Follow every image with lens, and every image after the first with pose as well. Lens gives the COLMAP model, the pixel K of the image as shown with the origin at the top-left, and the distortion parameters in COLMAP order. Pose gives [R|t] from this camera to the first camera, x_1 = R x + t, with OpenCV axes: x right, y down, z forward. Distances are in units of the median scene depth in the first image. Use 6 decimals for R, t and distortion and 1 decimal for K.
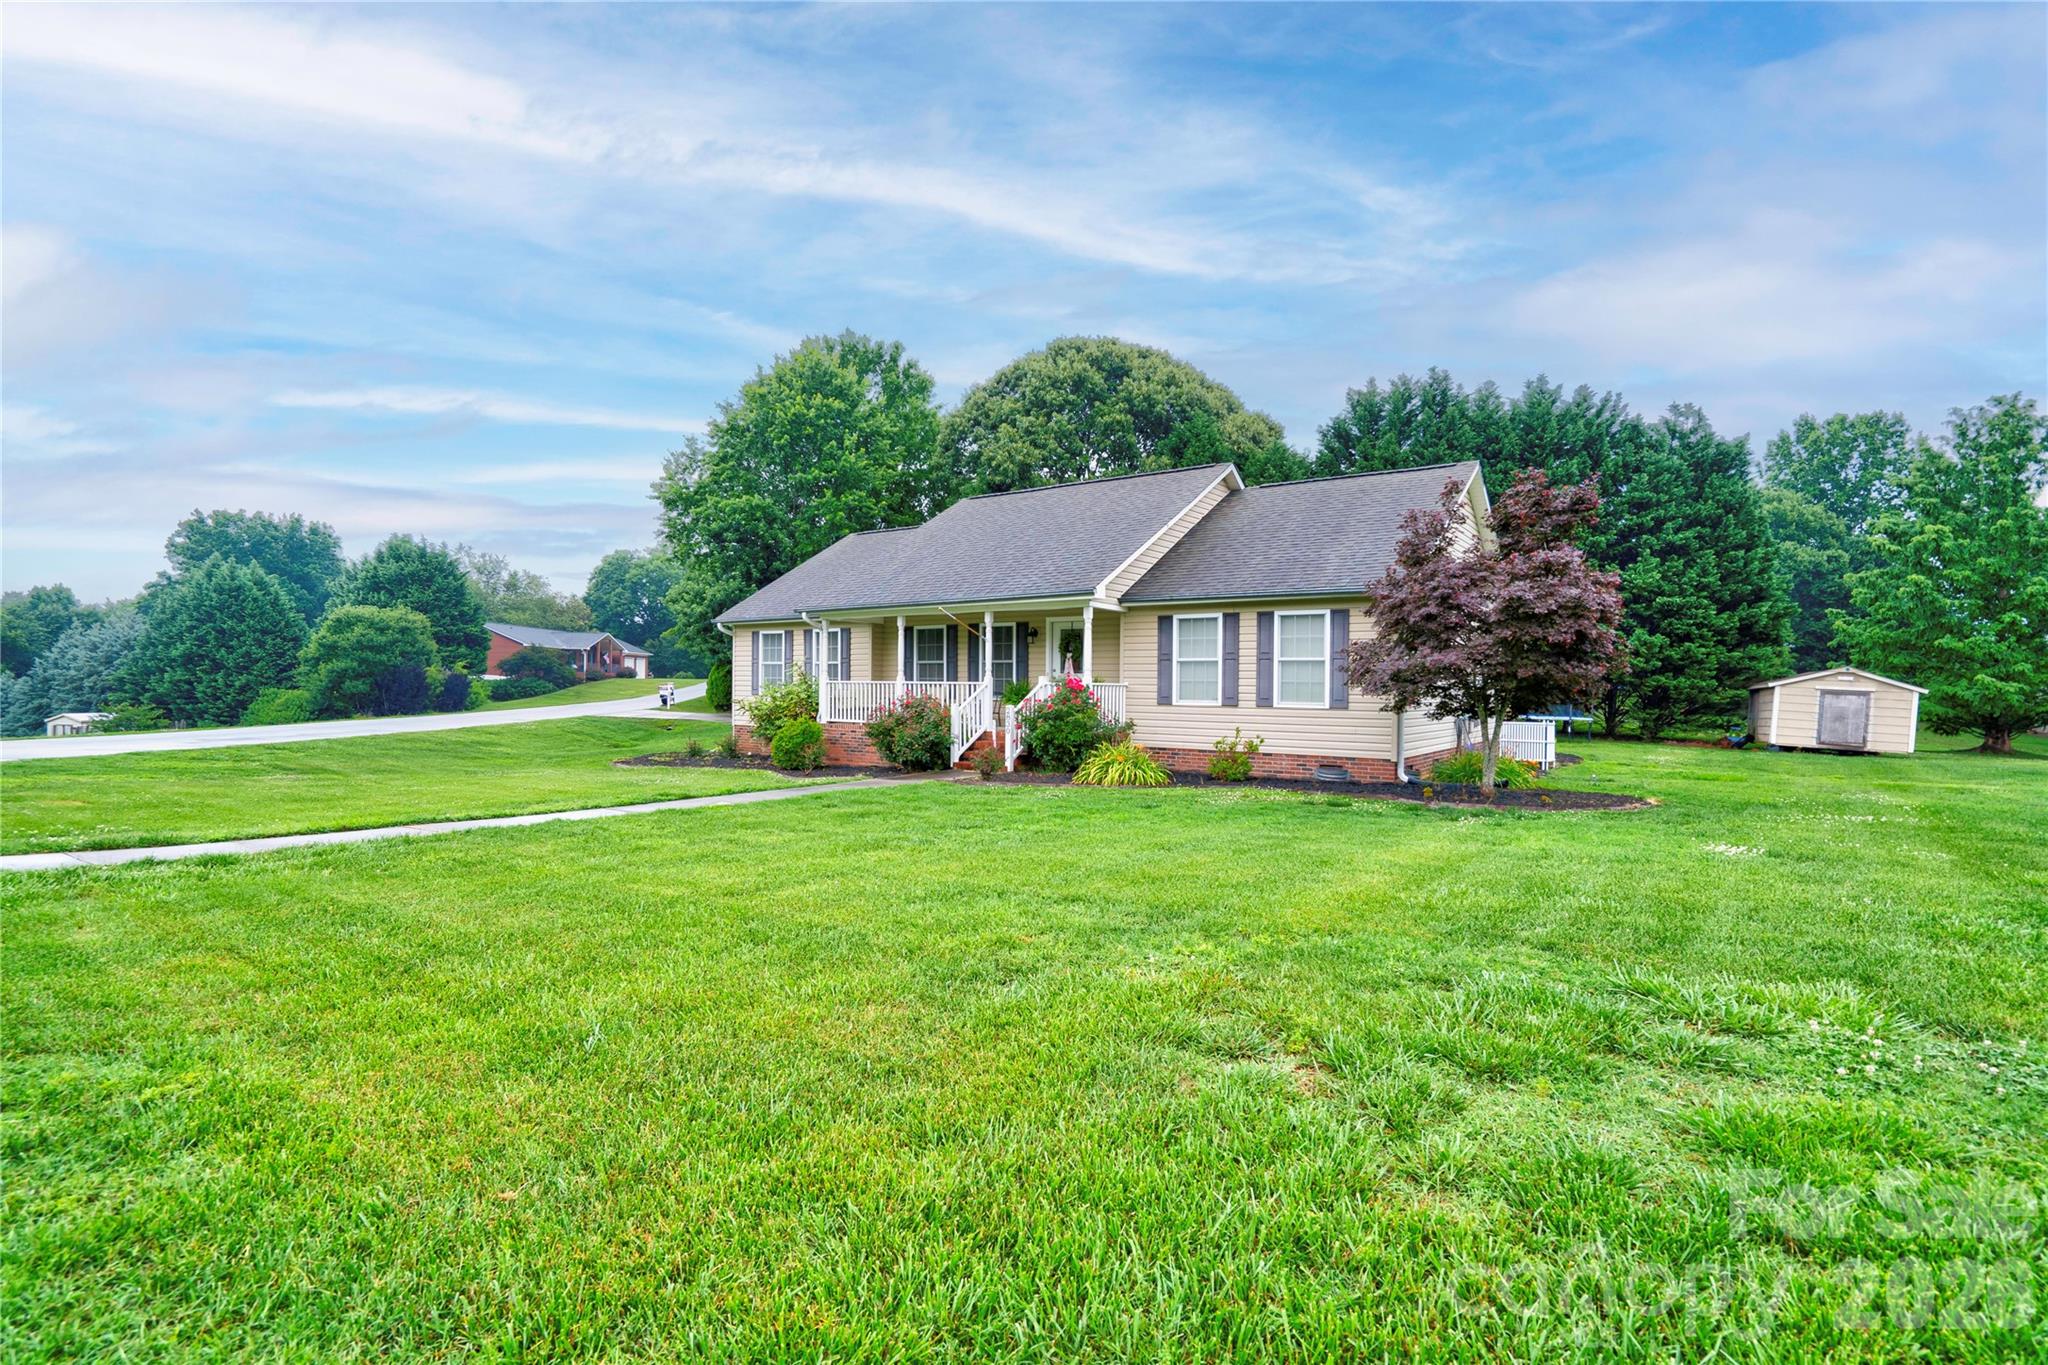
lens RADIAL K [[937.7, 0, 1022.4], [0, 937.7, 670.4], [0, 0, 1]] dist [-0.005298, 0.010535]
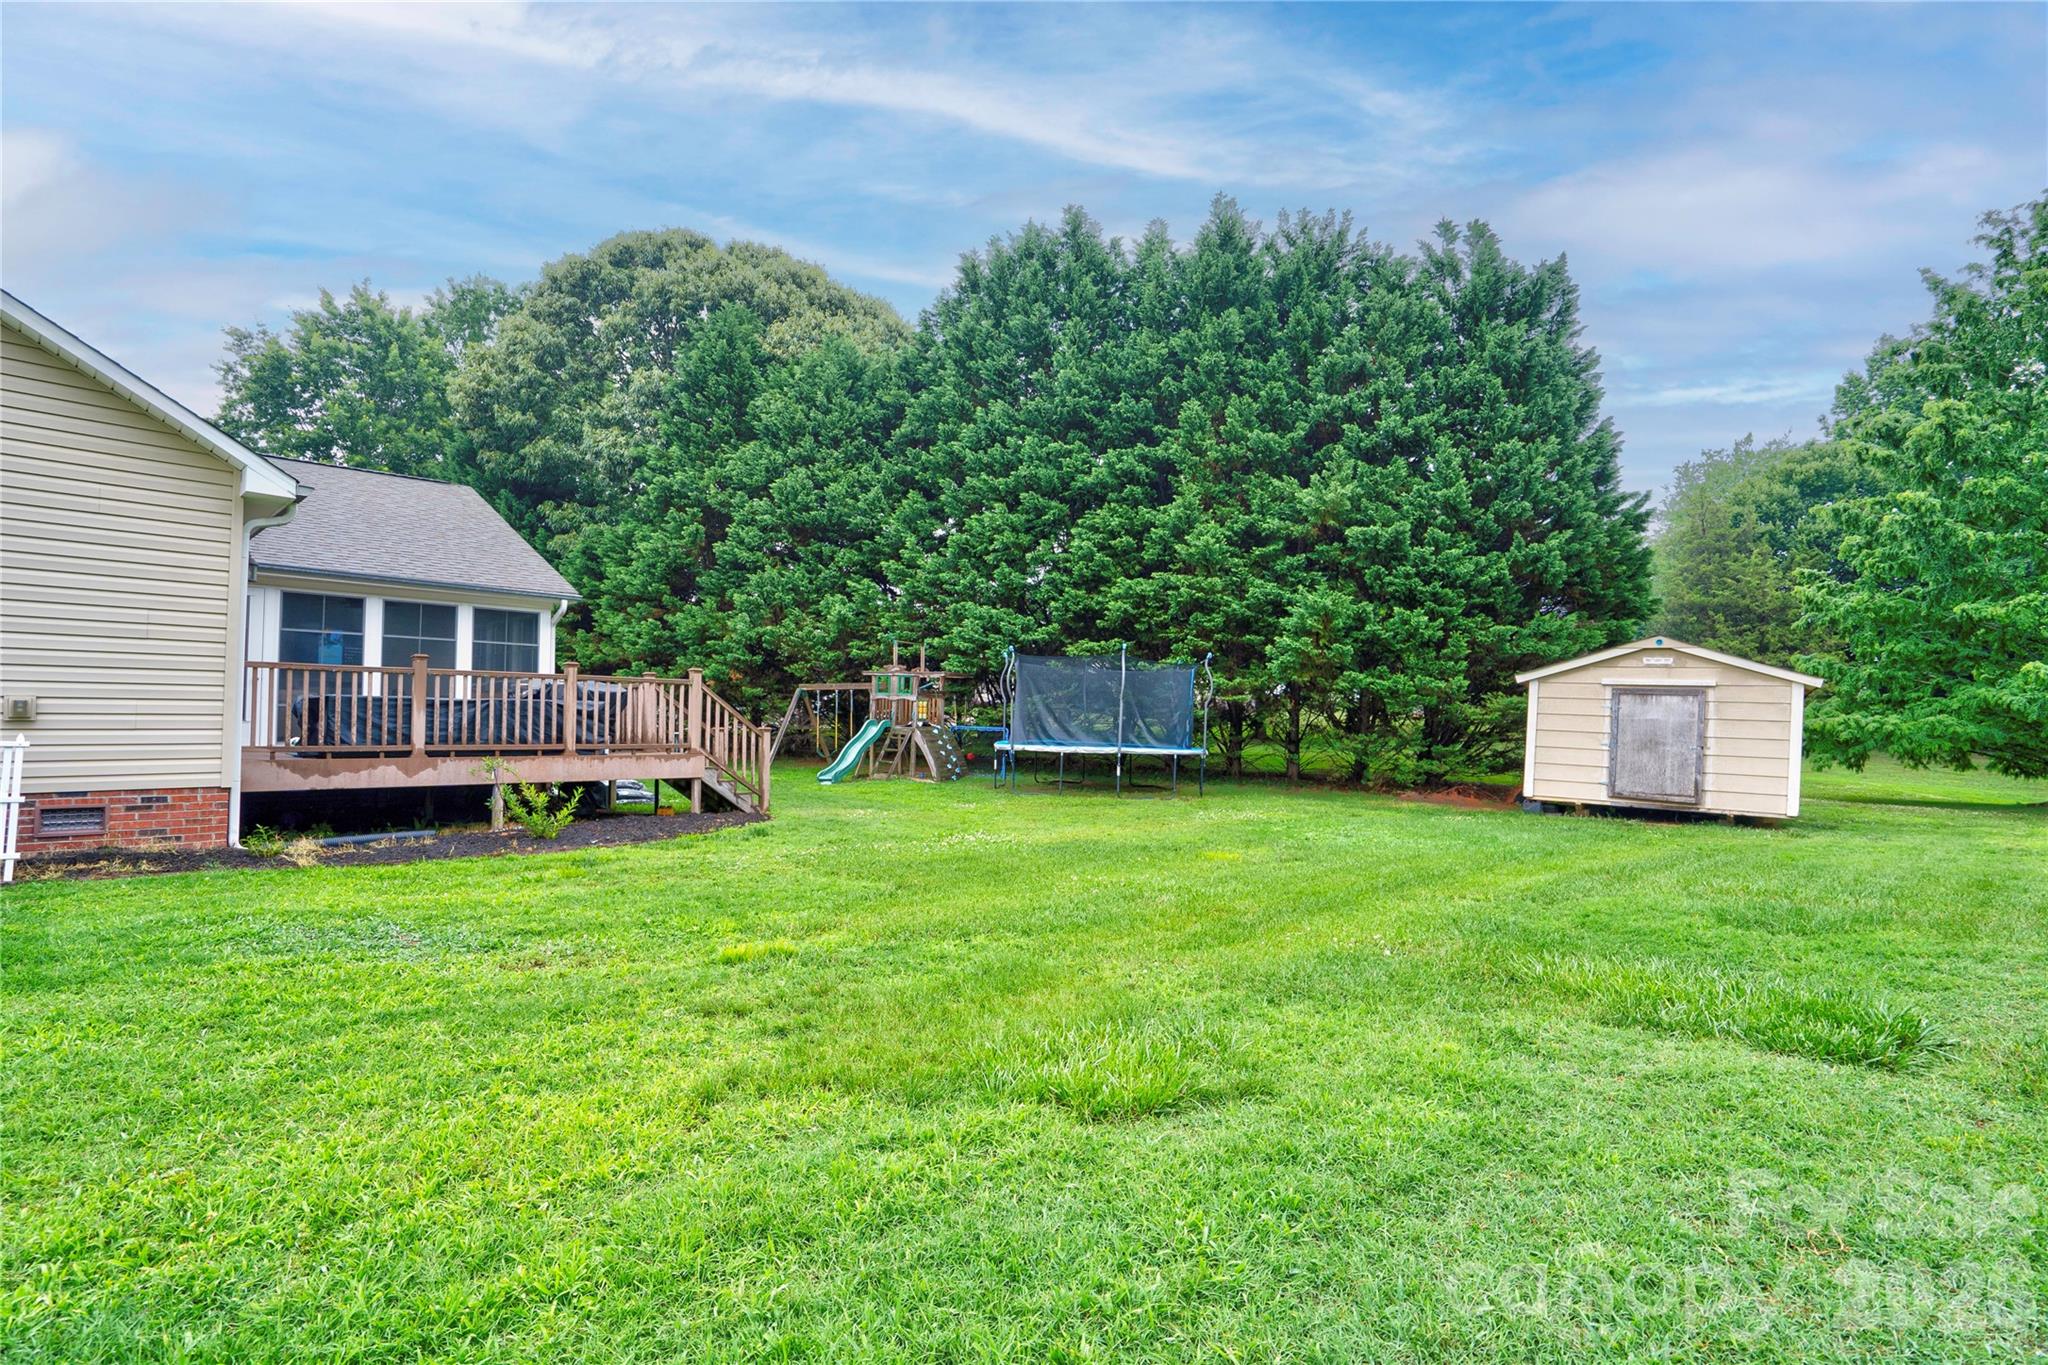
lens RADIAL K [[937.7, 0, 1034.0], [0, 937.7, 669.9], [0, 0, 1]] dist [-0.005298, 0.010535]
pose [[0.993199, -0.019741, -0.114746, 0.594548], [0.013789, 0.998529, -0.052435, 0.032936], [0.115612, 0.050496, 0.992010, 0.469628]]
